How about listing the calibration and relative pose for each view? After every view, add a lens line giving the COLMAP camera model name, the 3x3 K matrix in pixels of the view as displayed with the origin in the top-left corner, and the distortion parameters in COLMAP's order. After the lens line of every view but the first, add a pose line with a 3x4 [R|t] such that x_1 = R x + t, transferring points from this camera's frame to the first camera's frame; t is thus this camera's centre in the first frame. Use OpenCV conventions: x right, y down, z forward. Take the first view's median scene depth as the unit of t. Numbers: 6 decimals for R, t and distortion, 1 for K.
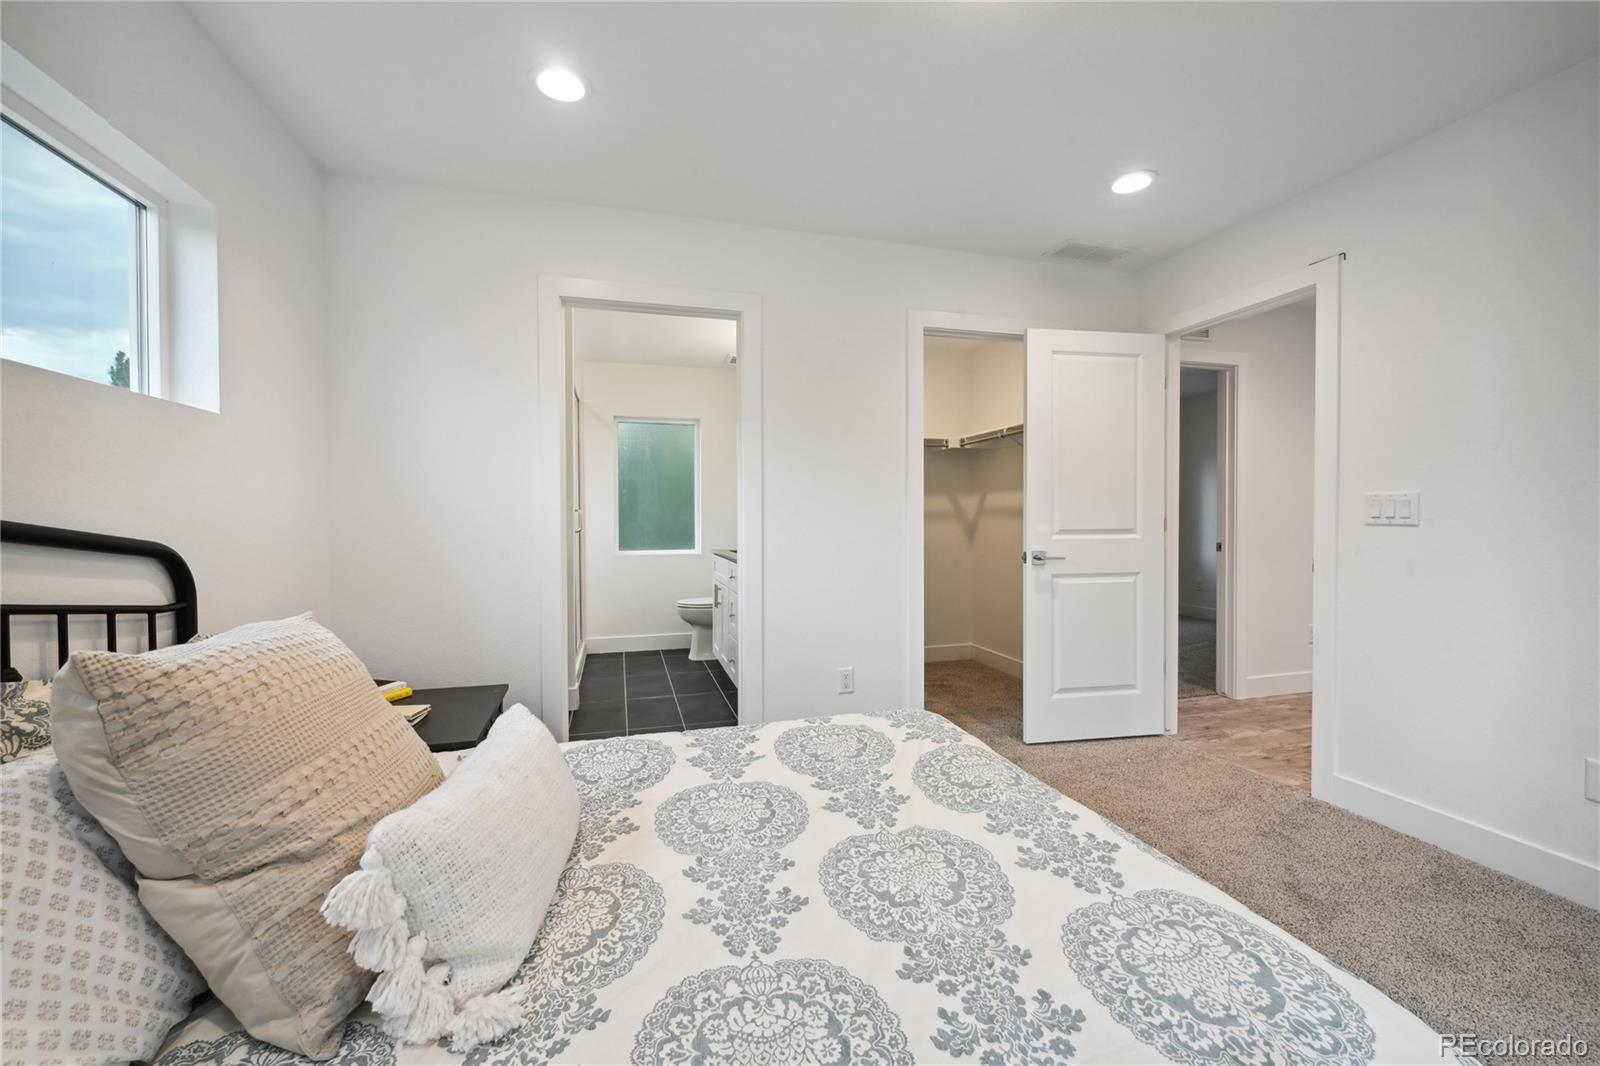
lens RADIAL K [[641.0, 0, 800.9], [0, 641.0, 530.3], [0, 0, 1]] dist [-0.005460, 0.001390]
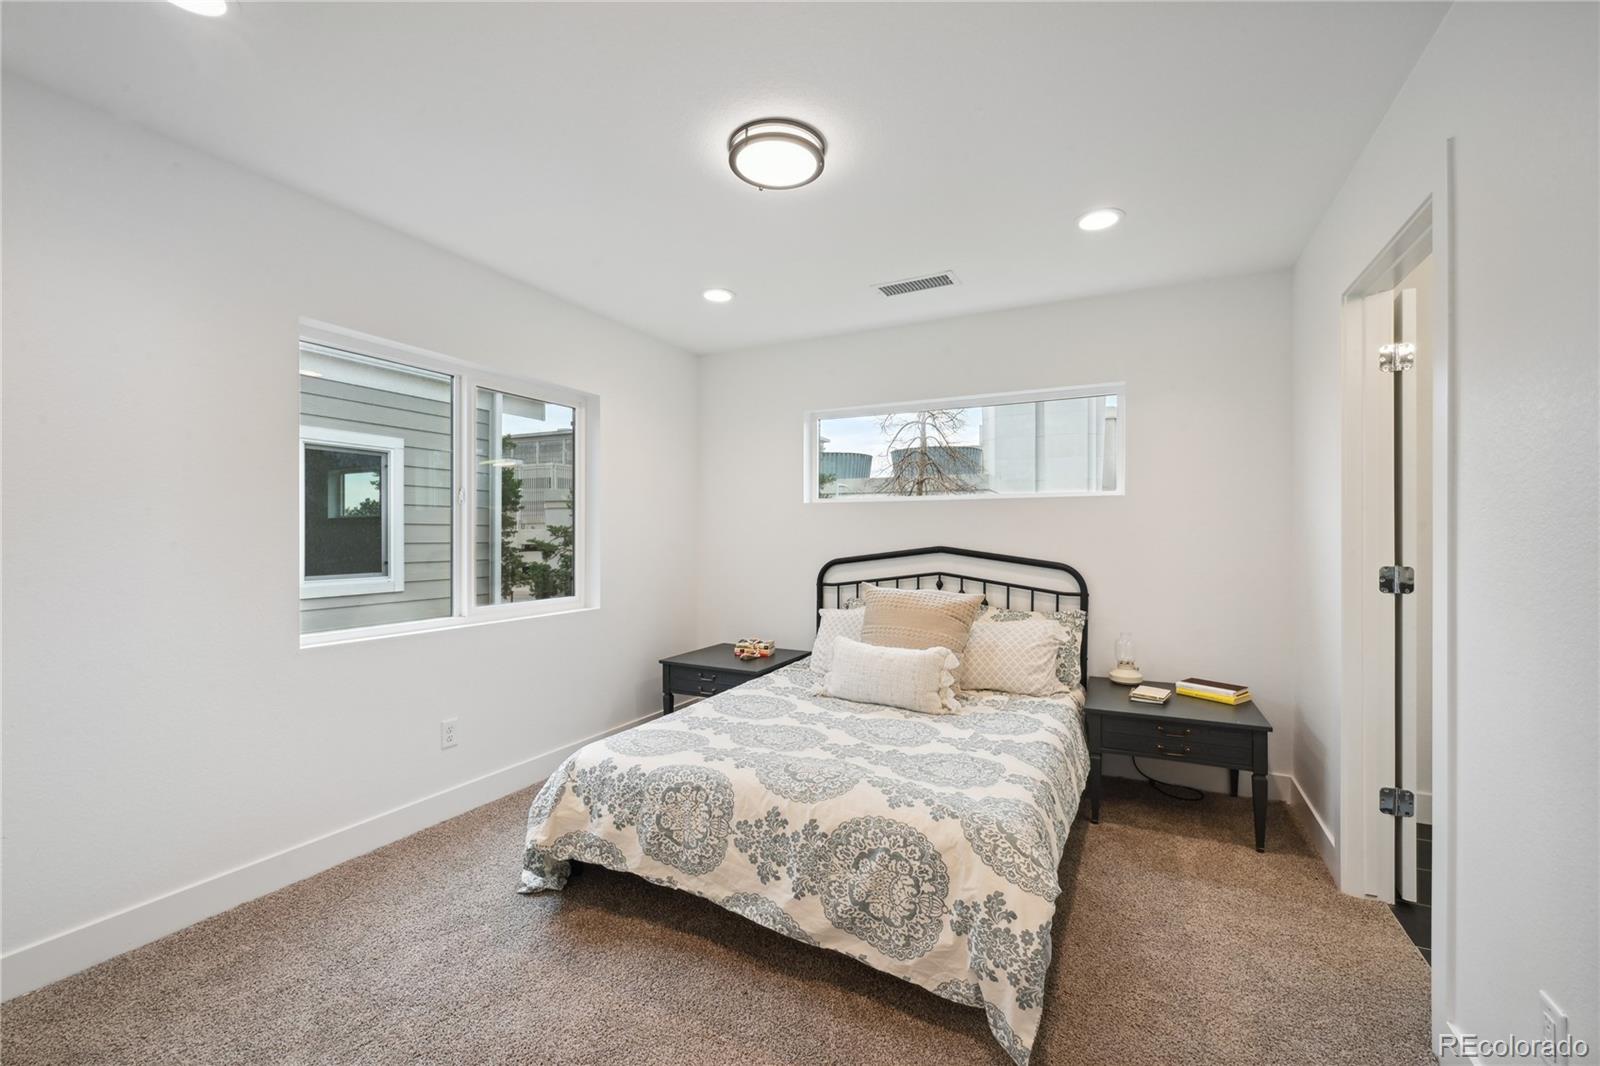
lens RADIAL K [[664.1, 0, 803.9], [0, 664.1, 532.5], [0, 0, 1]] dist [-0.002628, -0.000083]
pose [[-0.669600, 0.004383, -0.742709, 1.374739], [-0.012025, 0.999788, 0.016742, -0.122227], [0.742625, 0.020142, -0.669405, 1.995284]]
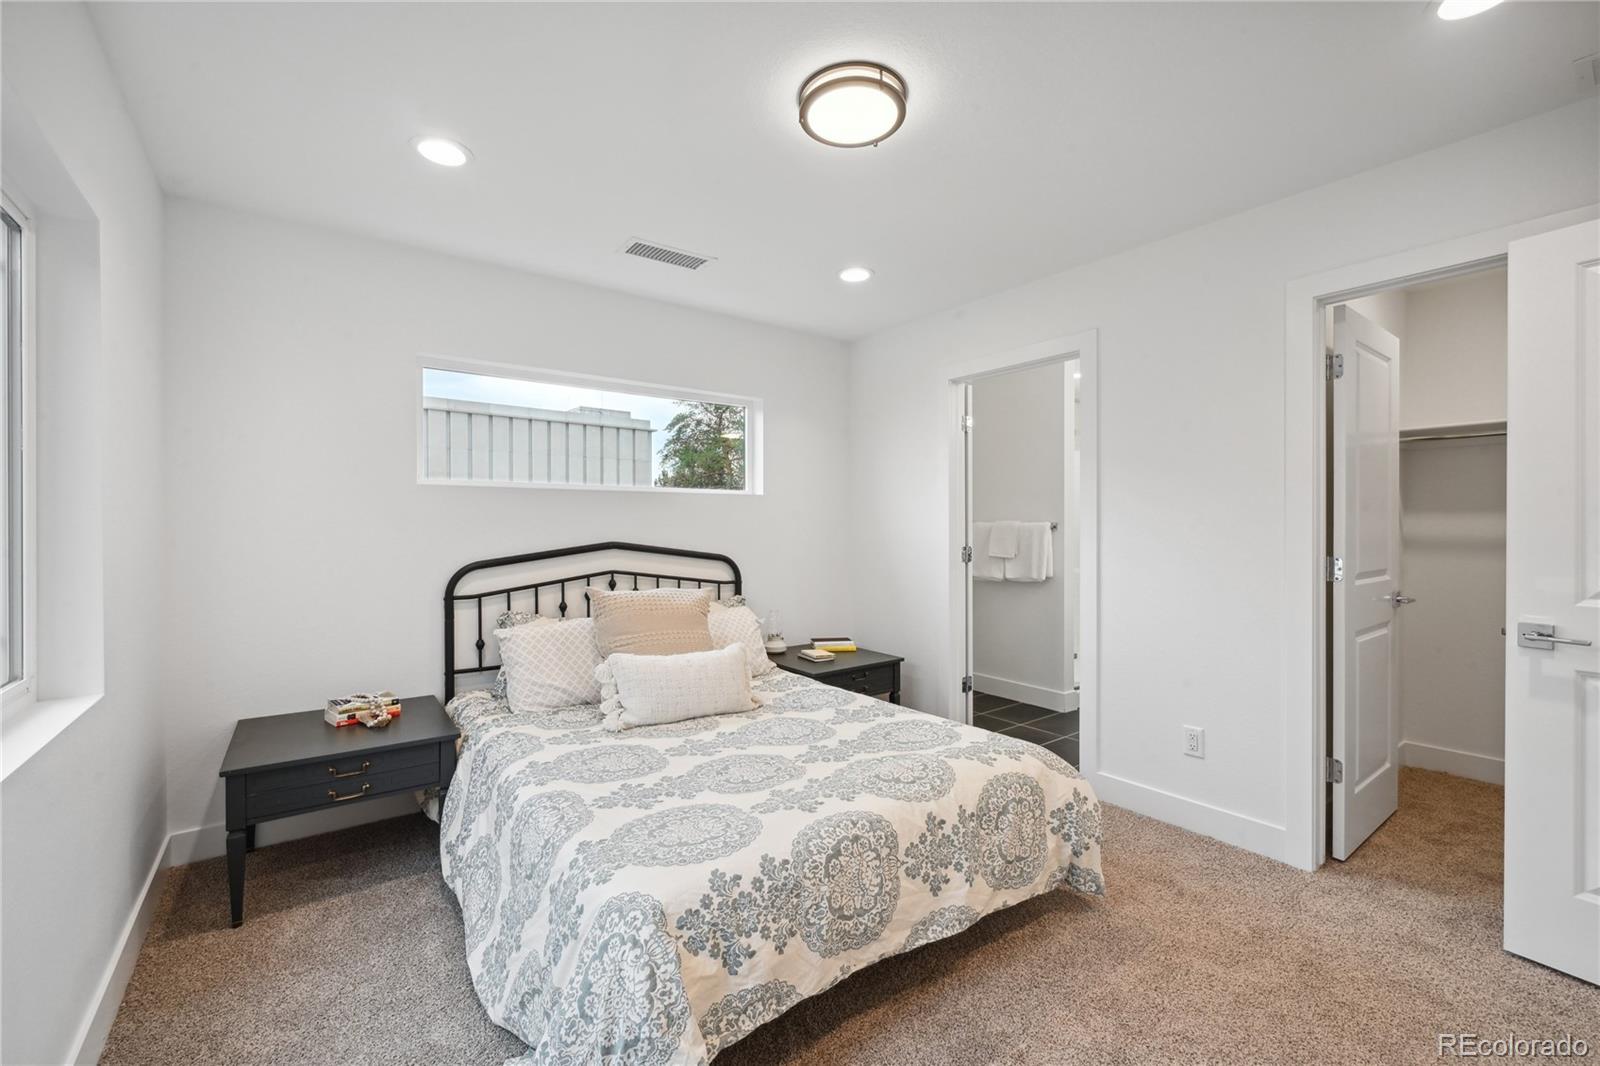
lens RADIAL K [[664.1, 0, 797.9], [0, 664.1, 528.2], [0, 0, 1]] dist [-0.002628, -0.000083]
pose [[0.362430, 0.007412, -0.931982, 1.516525], [-0.018555, 0.999828, 0.000736, -0.092161], [0.931826, 0.017026, 0.362505, 0.381389]]
